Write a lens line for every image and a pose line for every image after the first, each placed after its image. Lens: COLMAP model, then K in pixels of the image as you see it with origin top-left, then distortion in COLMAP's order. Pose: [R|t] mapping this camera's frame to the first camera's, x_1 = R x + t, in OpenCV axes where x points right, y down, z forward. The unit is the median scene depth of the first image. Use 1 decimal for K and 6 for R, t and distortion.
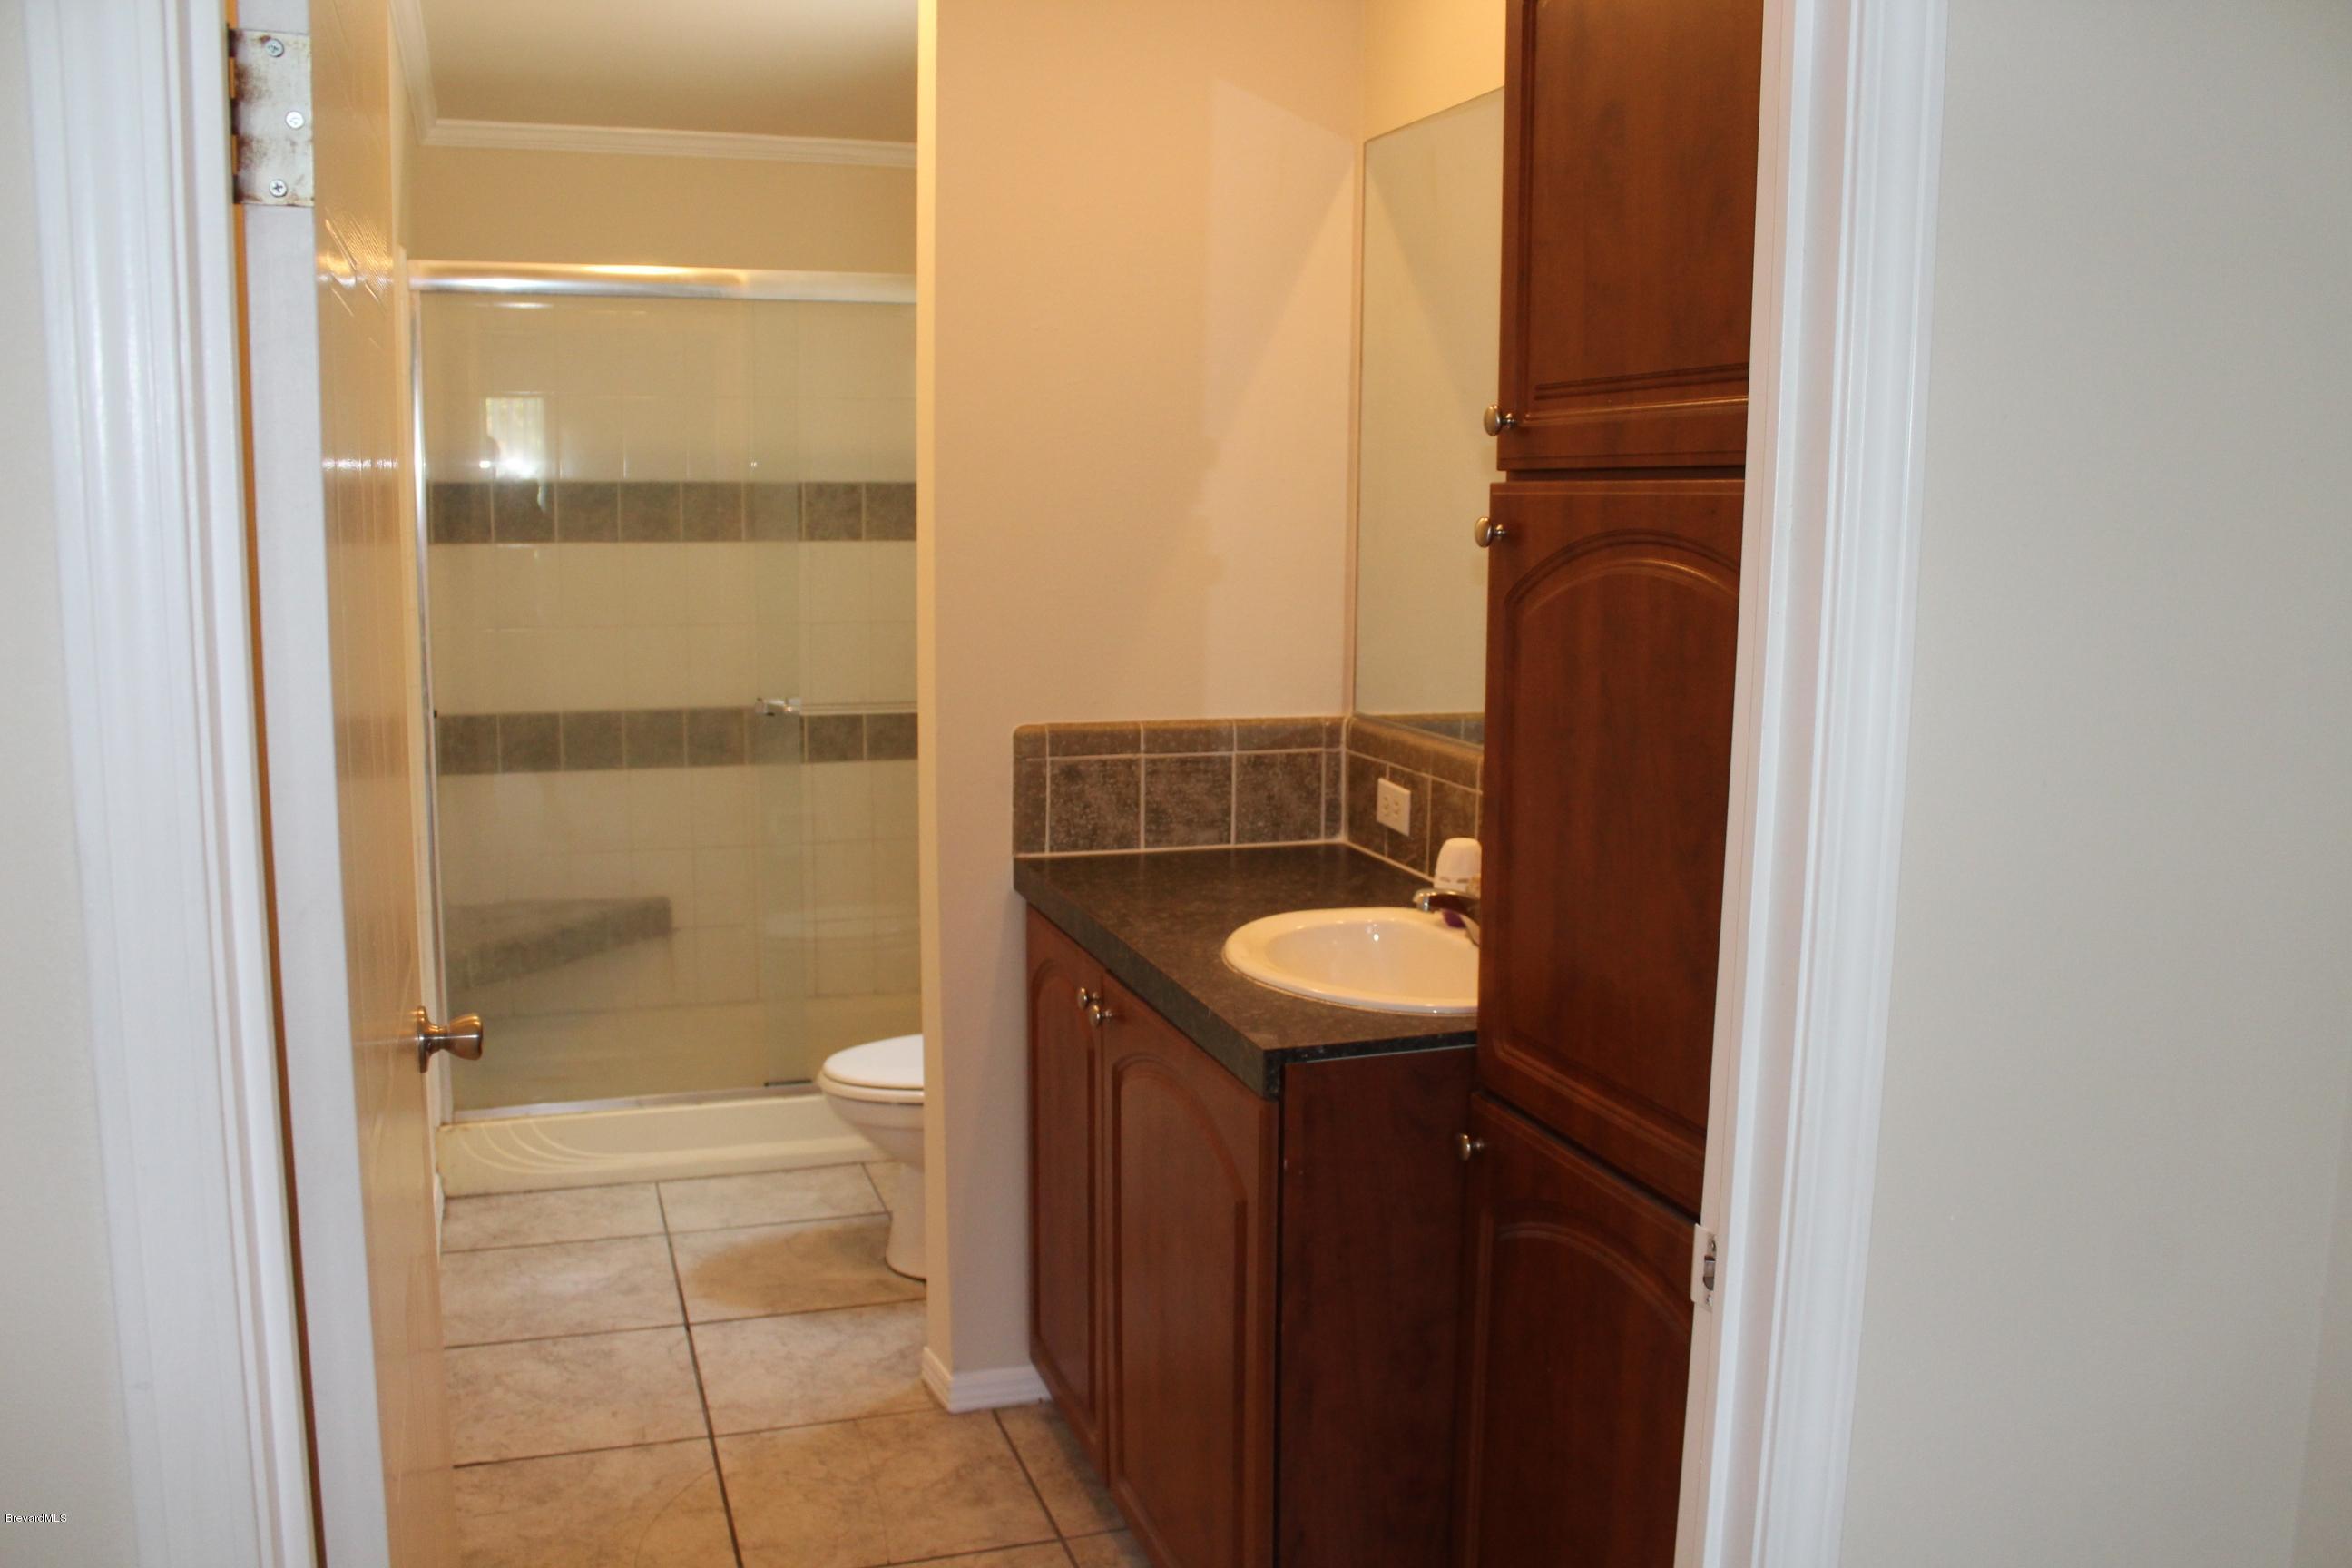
lens RADIAL K [[1974.2, 0, 1176.0], [0, 1974.2, 784.0], [0, 0, 1]] dist [-0.171140, 0.138873]
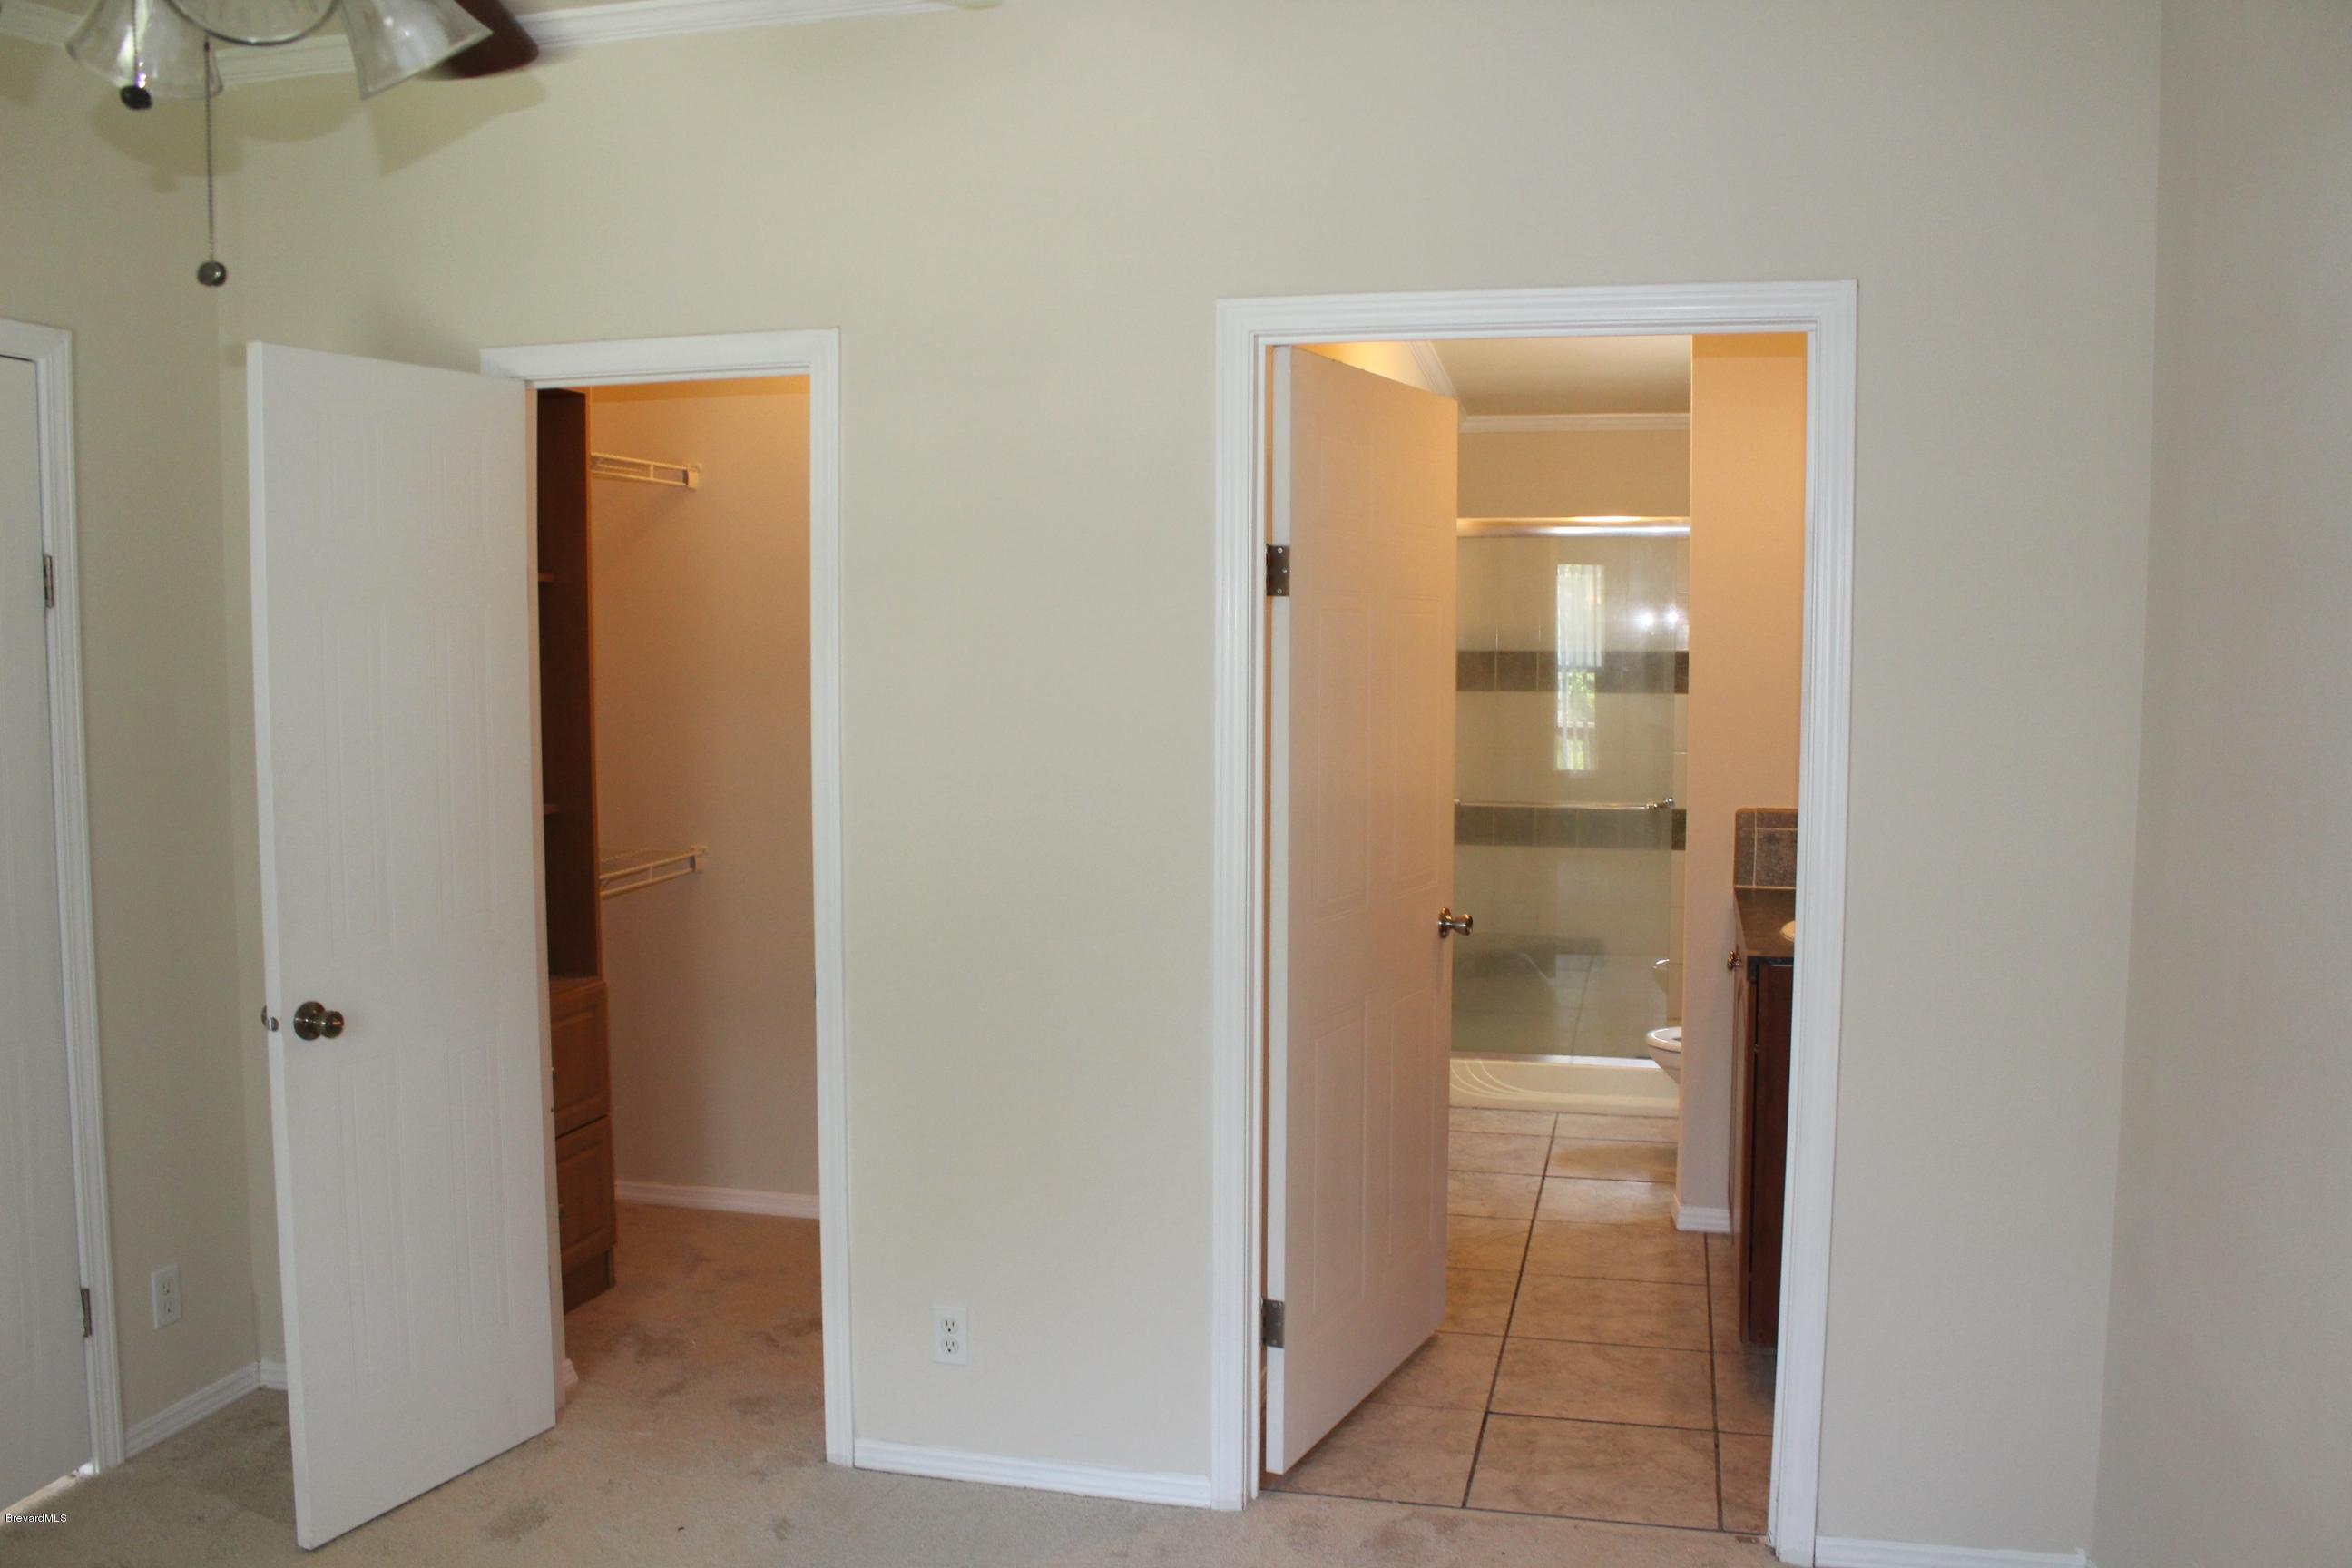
lens RADIAL K [[1974.2, 0, 1176.0], [0, 1974.2, 784.0], [0, 0, 1]] dist [-0.171140, 0.138873]
pose [[0.843981, 0.033079, -0.535353, 0.395554], [-0.072633, 0.995951, -0.052966, 0.071300], [0.531433, 0.083586, 0.842966, -0.638123]]
